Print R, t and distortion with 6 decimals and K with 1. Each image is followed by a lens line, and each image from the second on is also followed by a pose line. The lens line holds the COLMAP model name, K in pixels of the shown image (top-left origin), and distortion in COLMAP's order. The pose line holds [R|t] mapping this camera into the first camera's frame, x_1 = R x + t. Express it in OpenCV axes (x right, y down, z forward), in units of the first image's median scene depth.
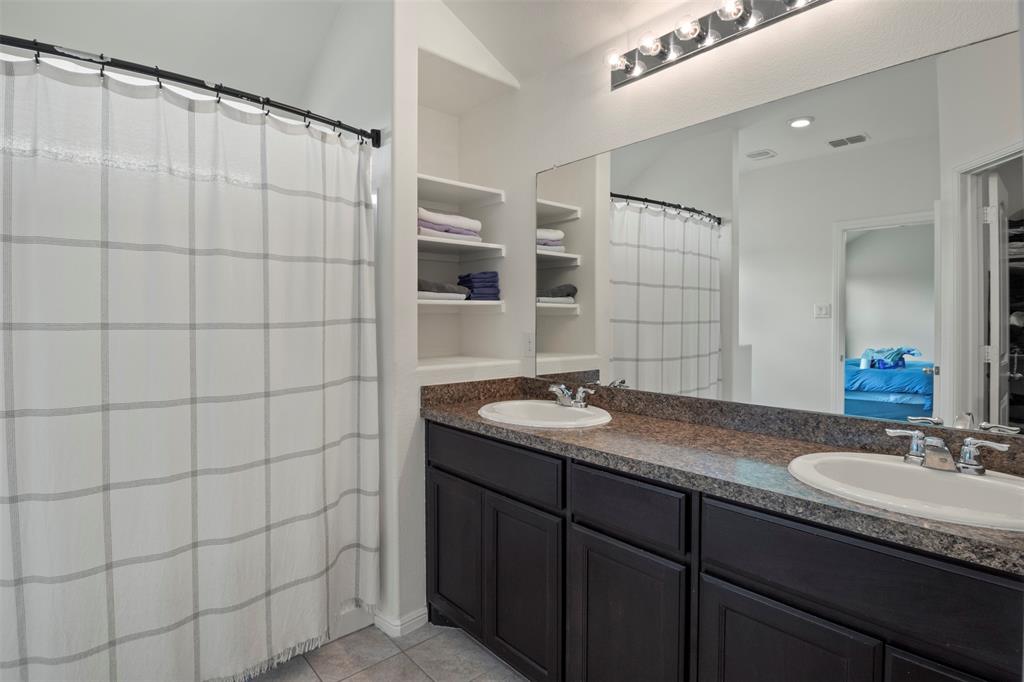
lens RADIAL K [[520.6, 0, 511.1], [0, 520.6, 322.5], [0, 0, 1]] dist [0.000163, -0.018151]
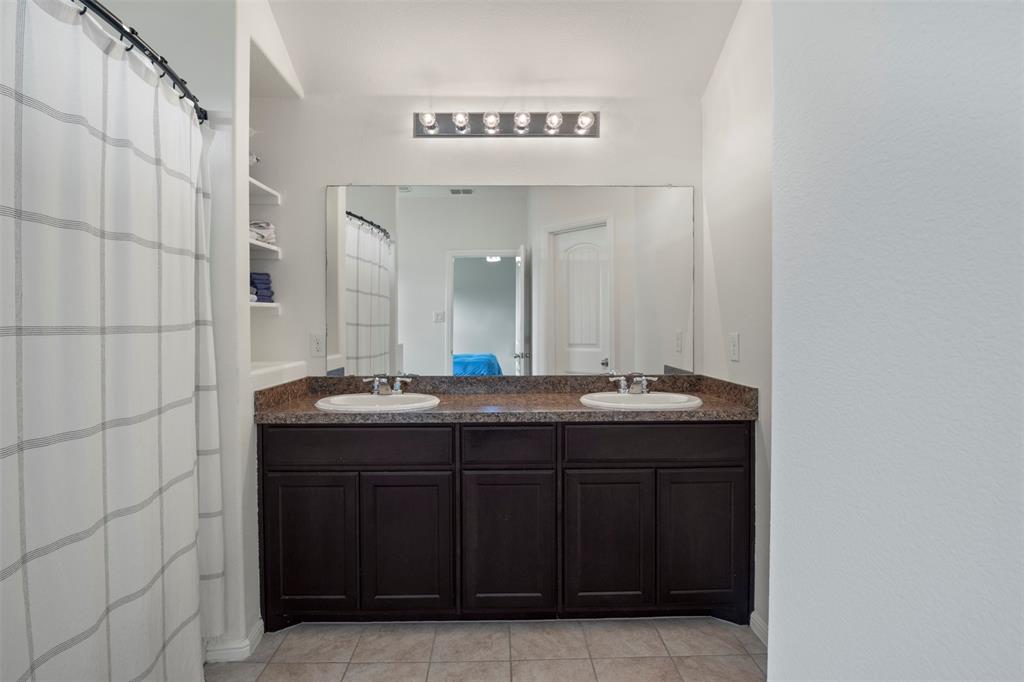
lens RADIAL K [[517.1, 0, 509.9], [0, 517.1, 322.3], [0, 0, 1]] dist [-0.001779, -0.000711]
pose [[0.636175, 0.000798, 0.771544, -0.648791], [0.004157, 0.999981, -0.004461, 0.001404], [-0.771534, 0.006045, 0.636160, 0.030441]]
